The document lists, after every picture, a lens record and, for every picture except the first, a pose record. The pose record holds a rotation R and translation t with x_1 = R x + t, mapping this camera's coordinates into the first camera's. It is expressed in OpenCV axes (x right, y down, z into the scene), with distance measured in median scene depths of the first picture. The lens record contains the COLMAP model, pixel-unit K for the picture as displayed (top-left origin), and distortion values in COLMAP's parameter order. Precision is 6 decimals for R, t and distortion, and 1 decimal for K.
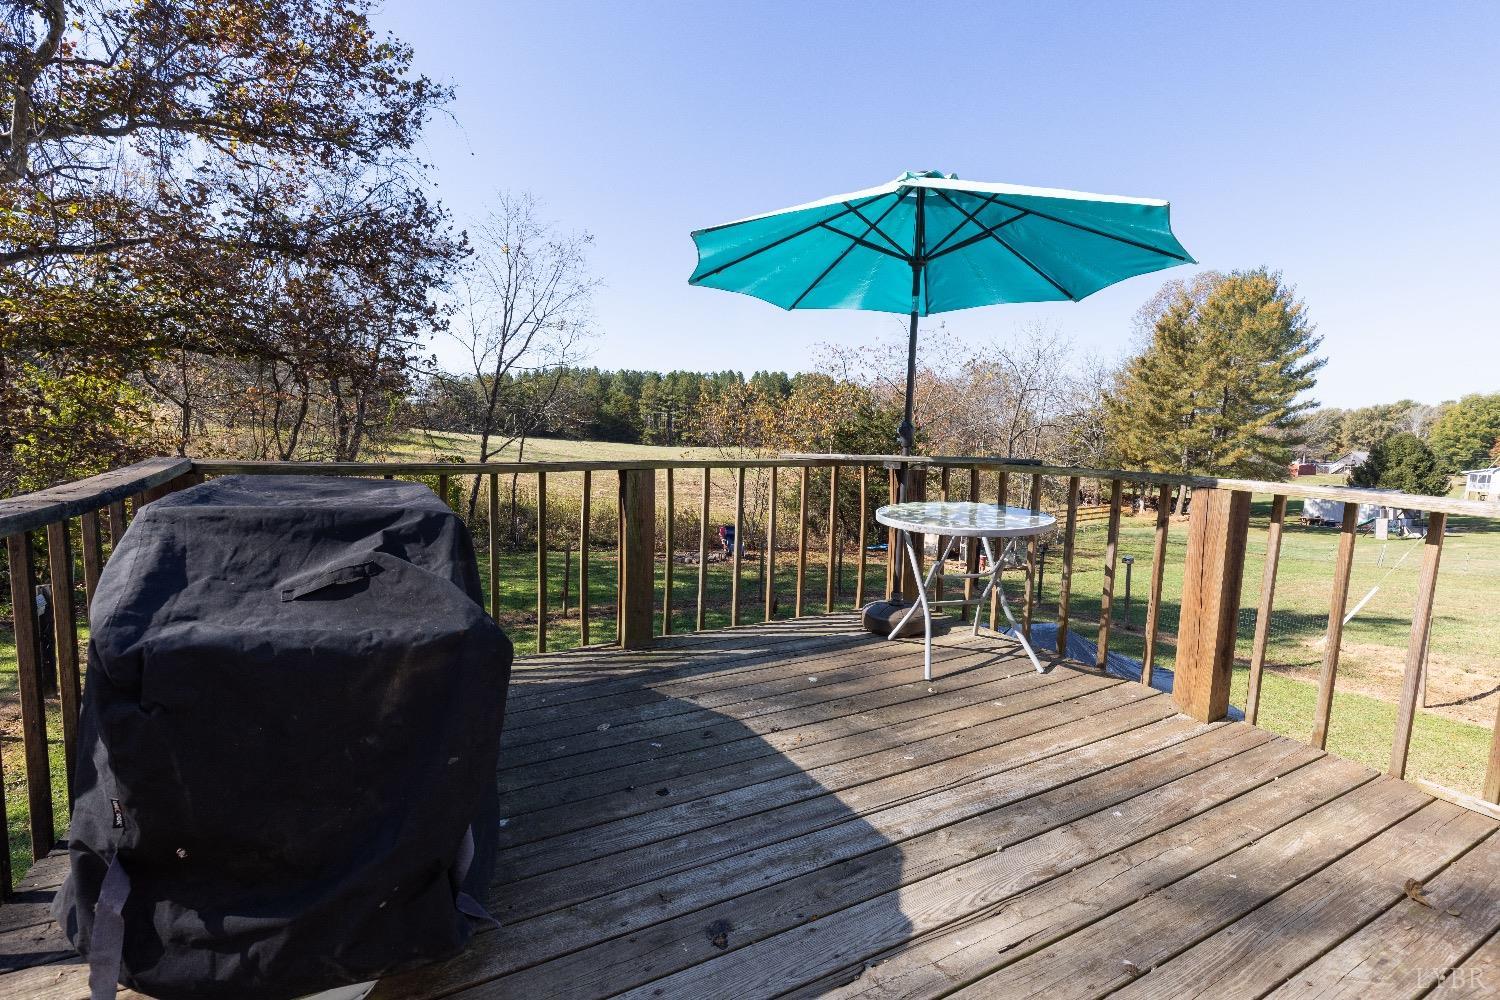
lens RADIAL K [[652.9, 0, 750.0], [0, 652.9, 500.0], [0, 0, 1]] dist [0.000685, 0.000357]
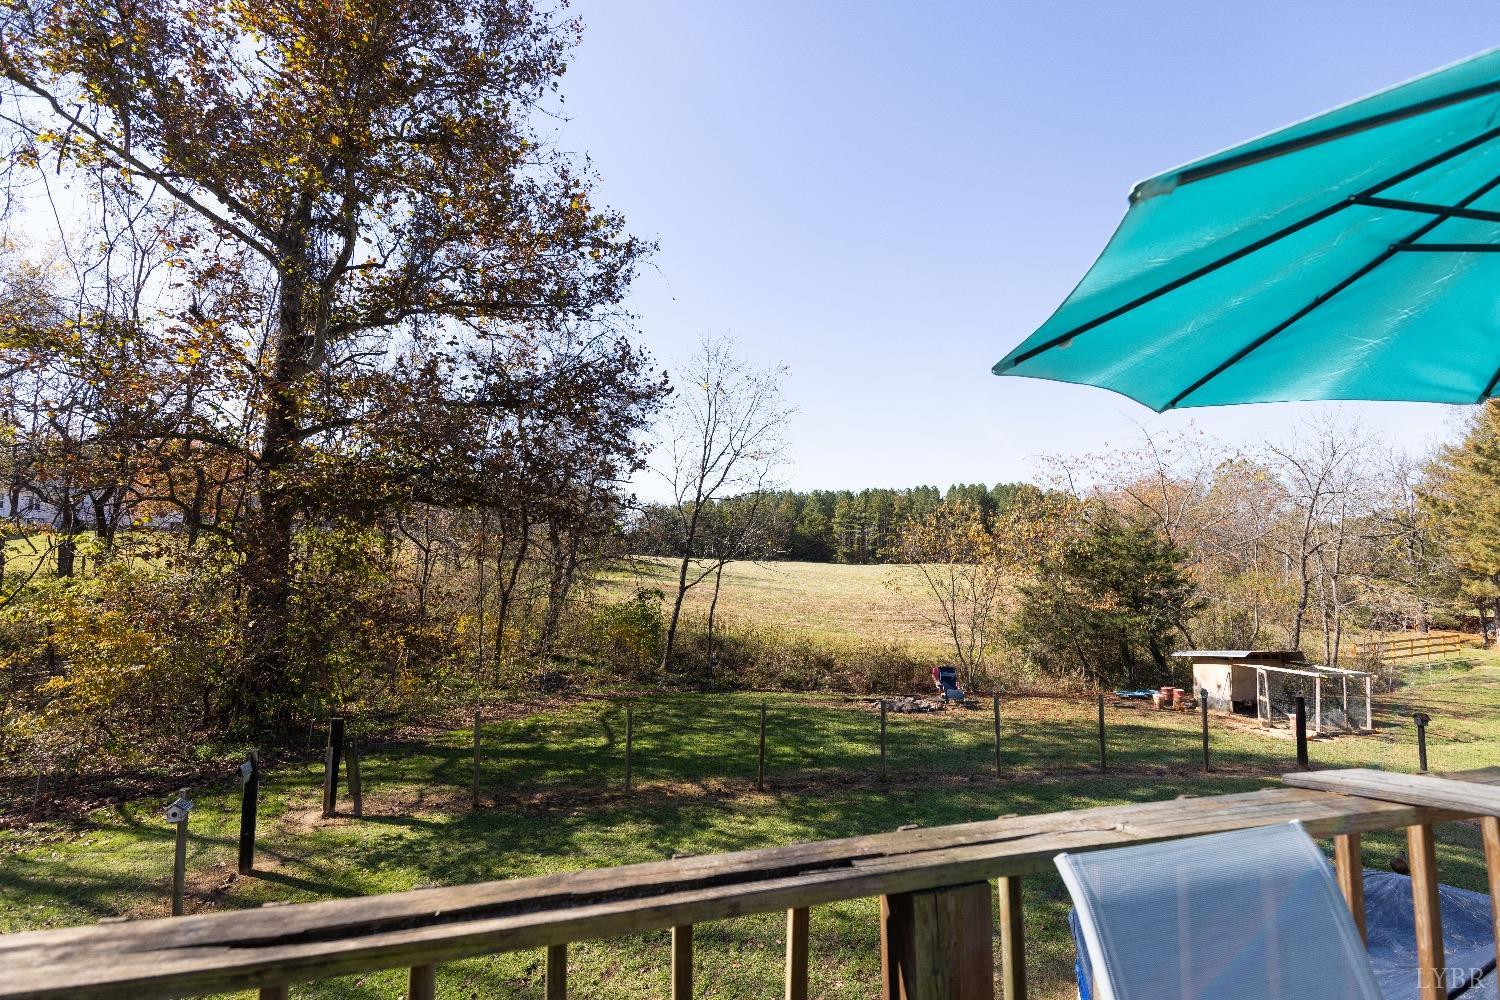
lens RADIAL K [[652.9, 0, 750.0], [0, 652.9, 500.0], [0, 0, 1]] dist [0.000685, 0.000357]
pose [[0.957064, -0.047491, -0.285960, -0.032211], [-0.004257, 0.984080, -0.177677, -0.037529], [0.289845, 0.171266, 0.941625, 0.119927]]
